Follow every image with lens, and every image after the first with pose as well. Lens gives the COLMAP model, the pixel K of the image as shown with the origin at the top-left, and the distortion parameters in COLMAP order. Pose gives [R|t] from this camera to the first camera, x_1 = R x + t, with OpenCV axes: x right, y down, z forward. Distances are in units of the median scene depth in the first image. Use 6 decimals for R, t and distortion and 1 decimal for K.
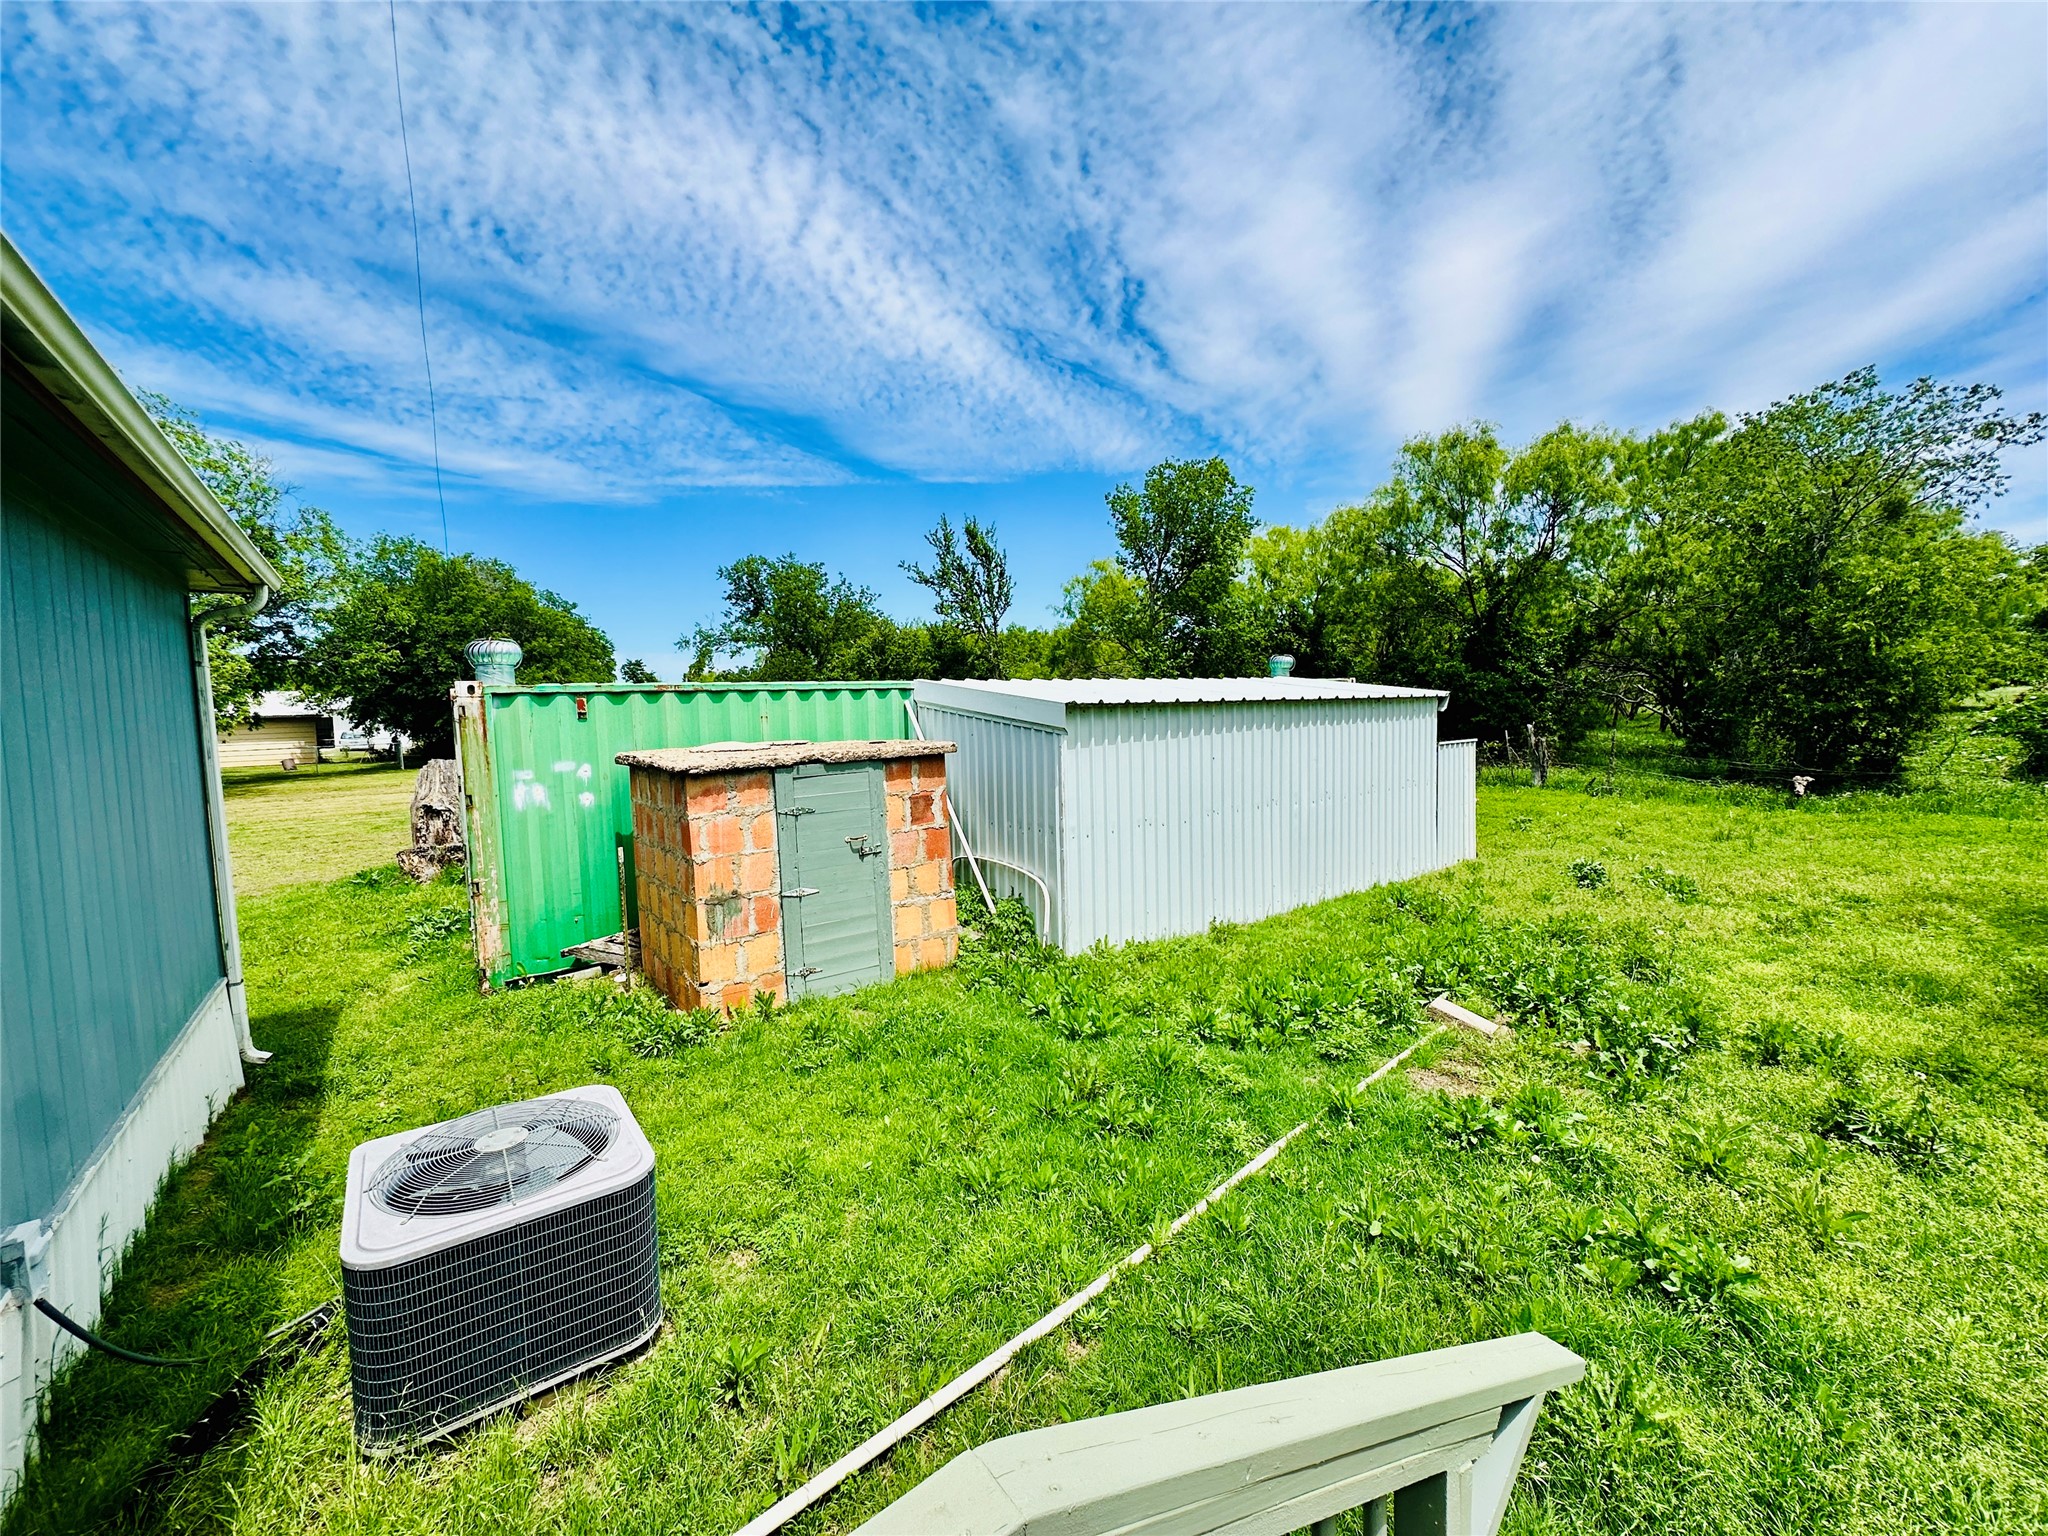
lens RADIAL K [[823.6, 0, 1029.0], [0, 823.6, 764.7], [0, 0, 1]] dist [-0.004626, 0.001457]
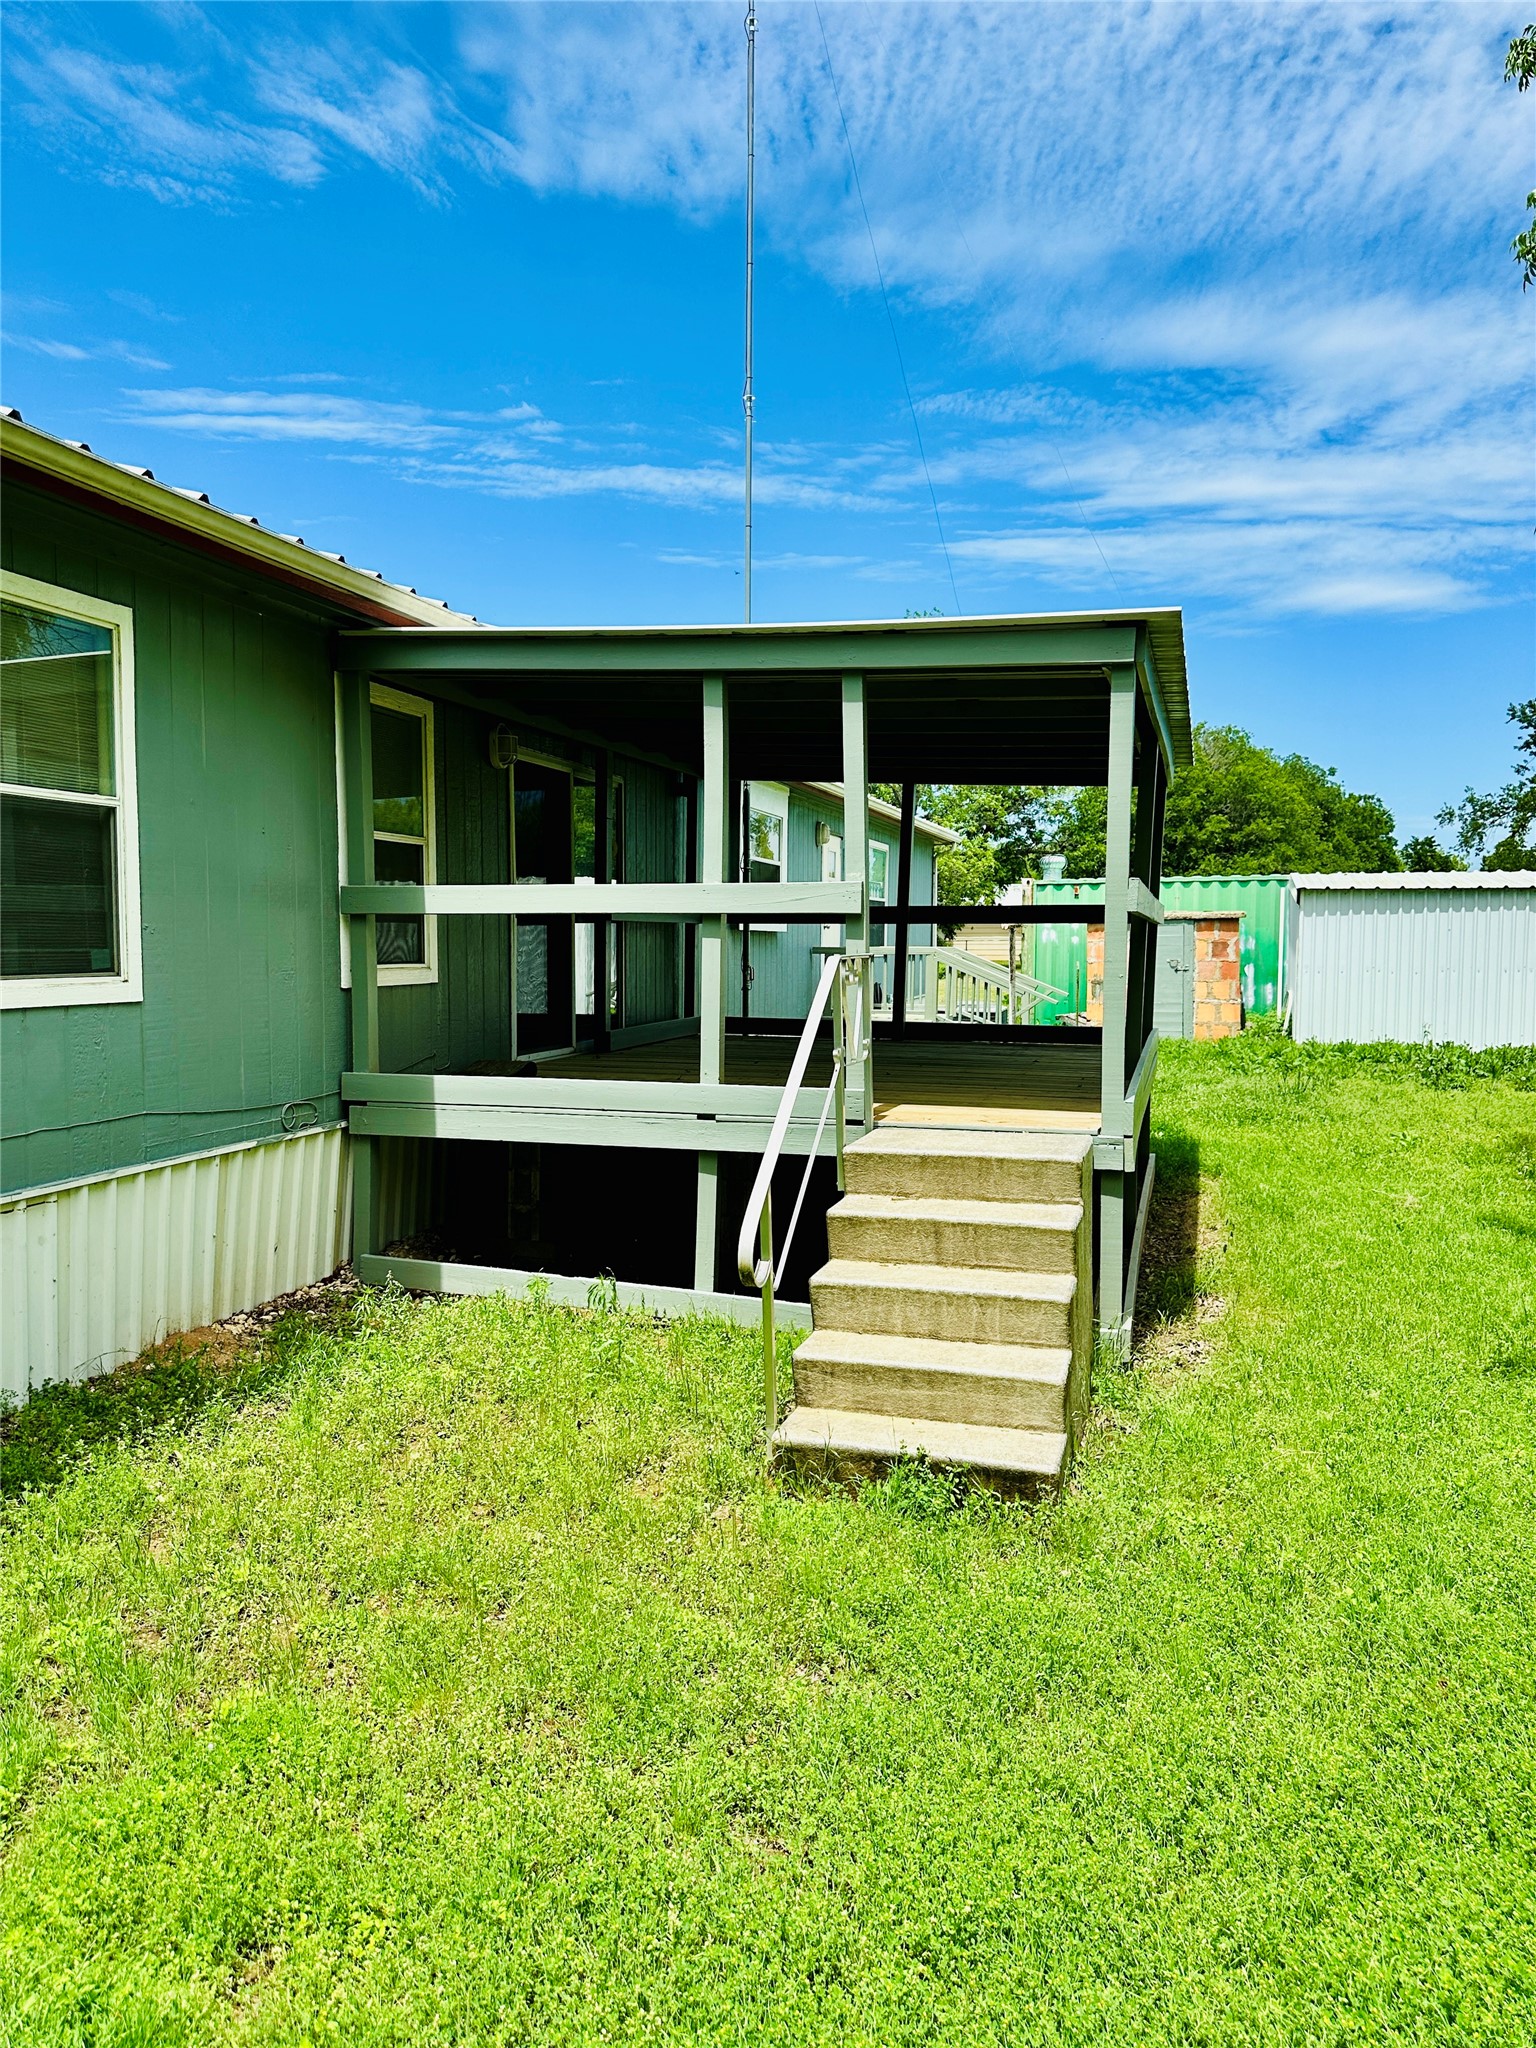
lens RADIAL K [[1453.1, 0, 765.8], [0, 1453.1, 1029.1], [0, 0, 1]] dist [0.019289, -0.006539]
pose [[0.590745, 0.077947, -0.803085, 1.534625], [-0.069137, 0.996552, 0.045868, 0.125811], [0.803891, 0.028426, 0.594097, -1.371963]]
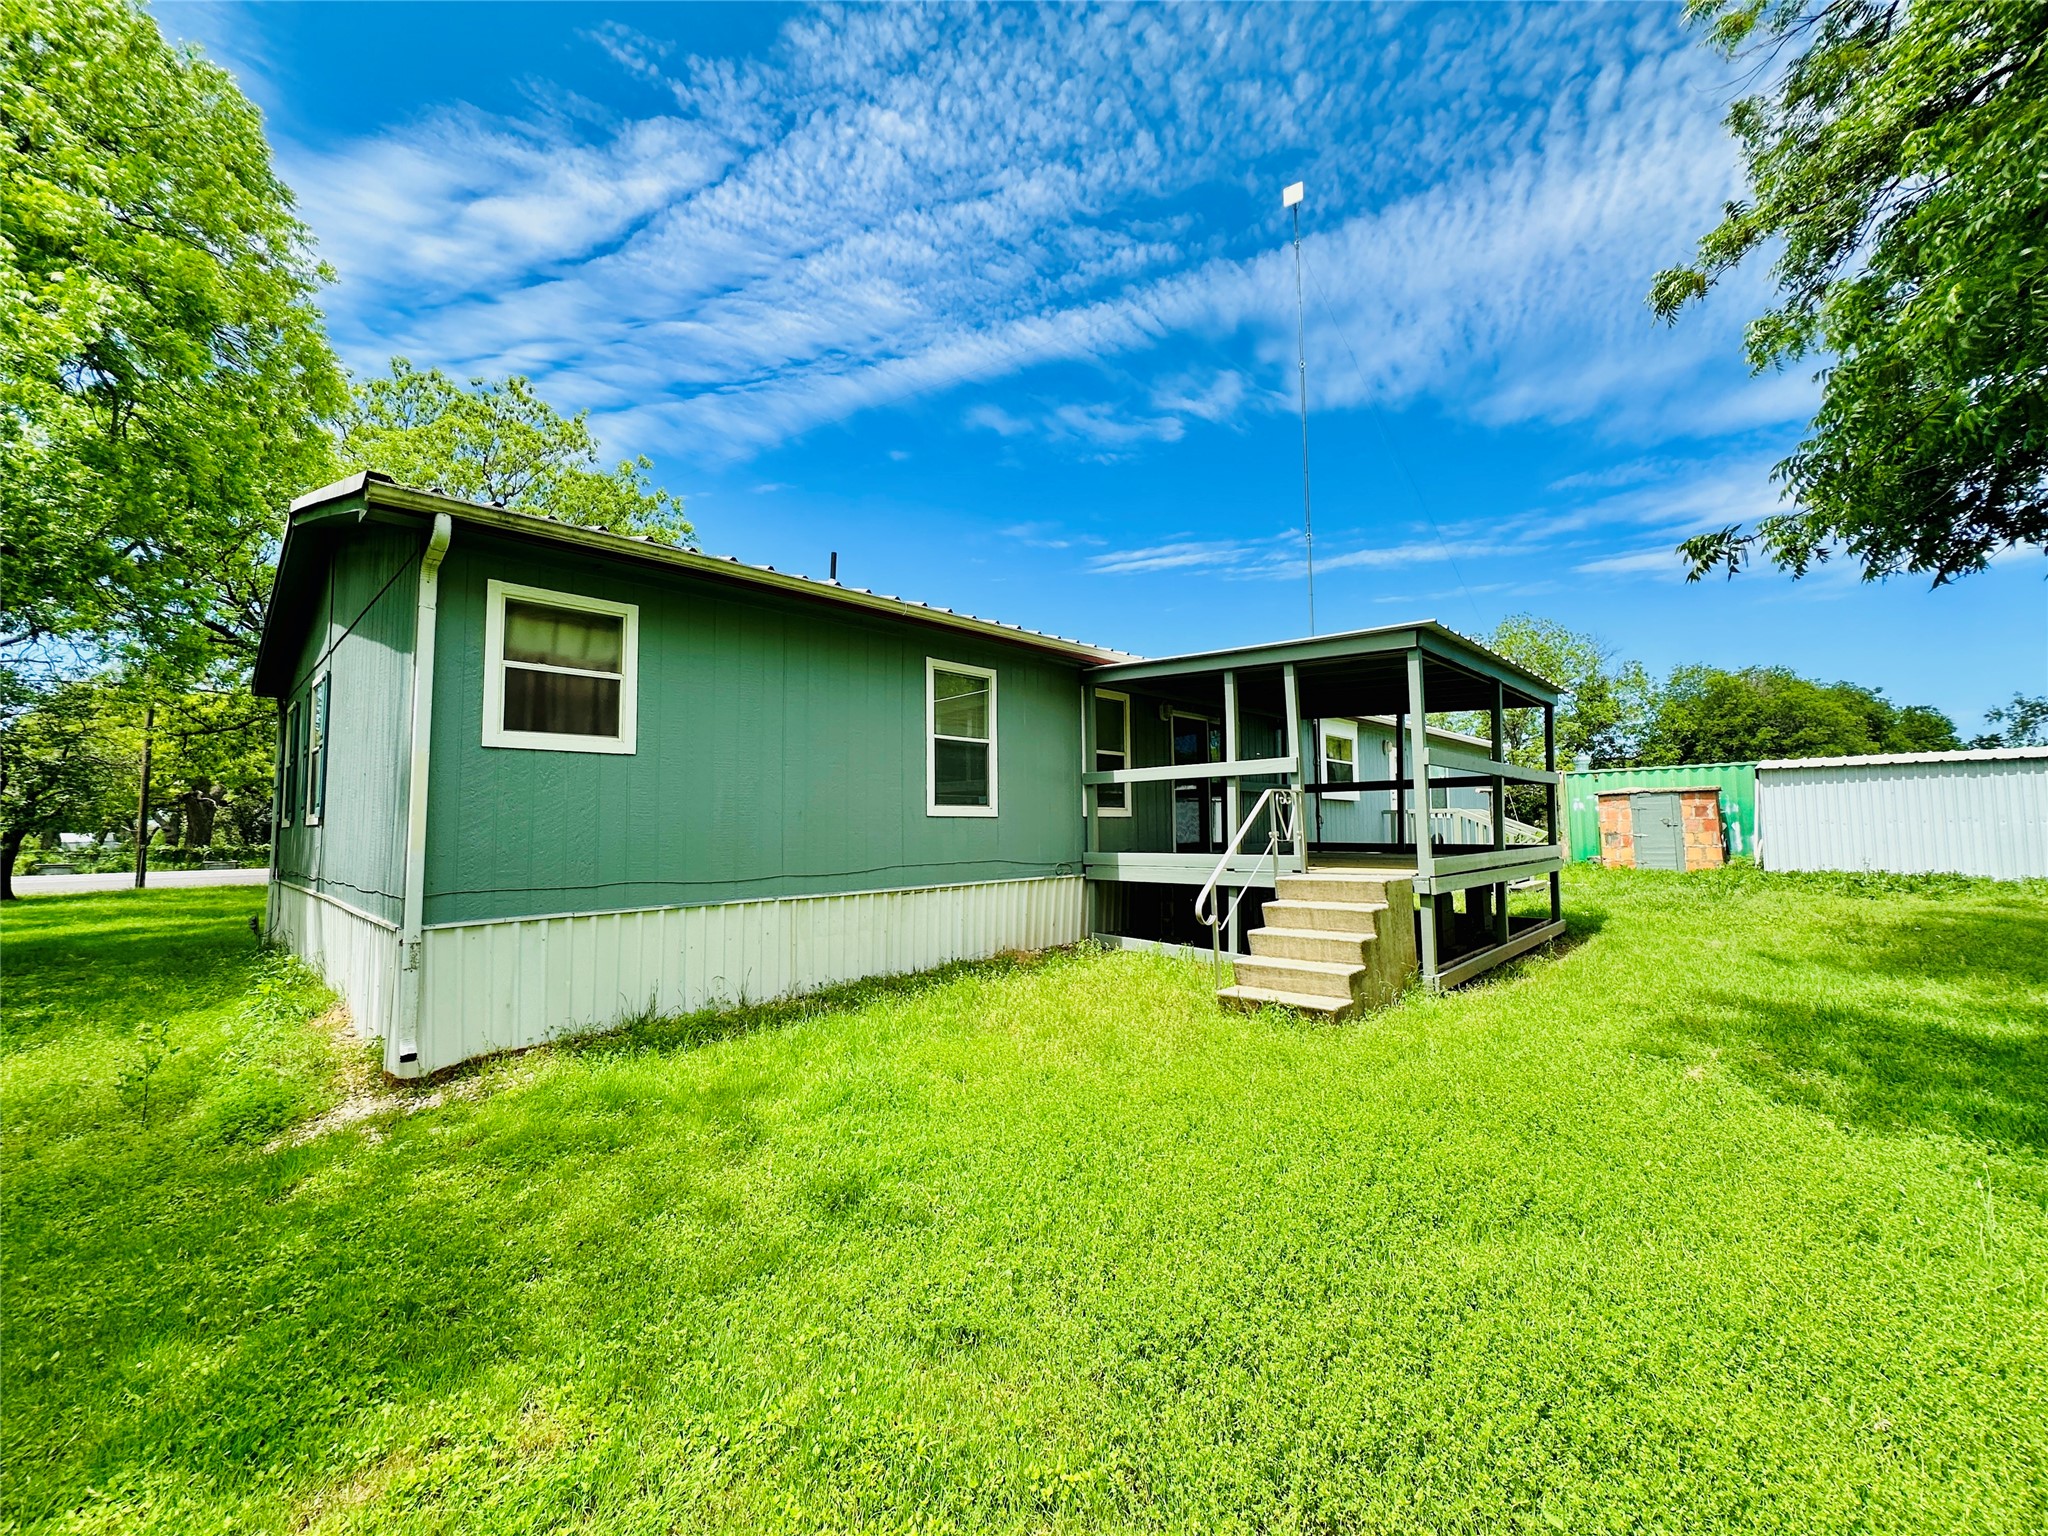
lens RADIAL K [[823.6, 0, 1031.9], [0, 823.6, 764.7], [0, 0, 1]] dist [-0.004626, 0.001457]
pose [[0.159620, -0.053192, -0.985744, 1.824910], [-0.056582, 0.996413, -0.062930, 0.164270], [0.985556, 0.065820, 0.156037, -1.315080]]
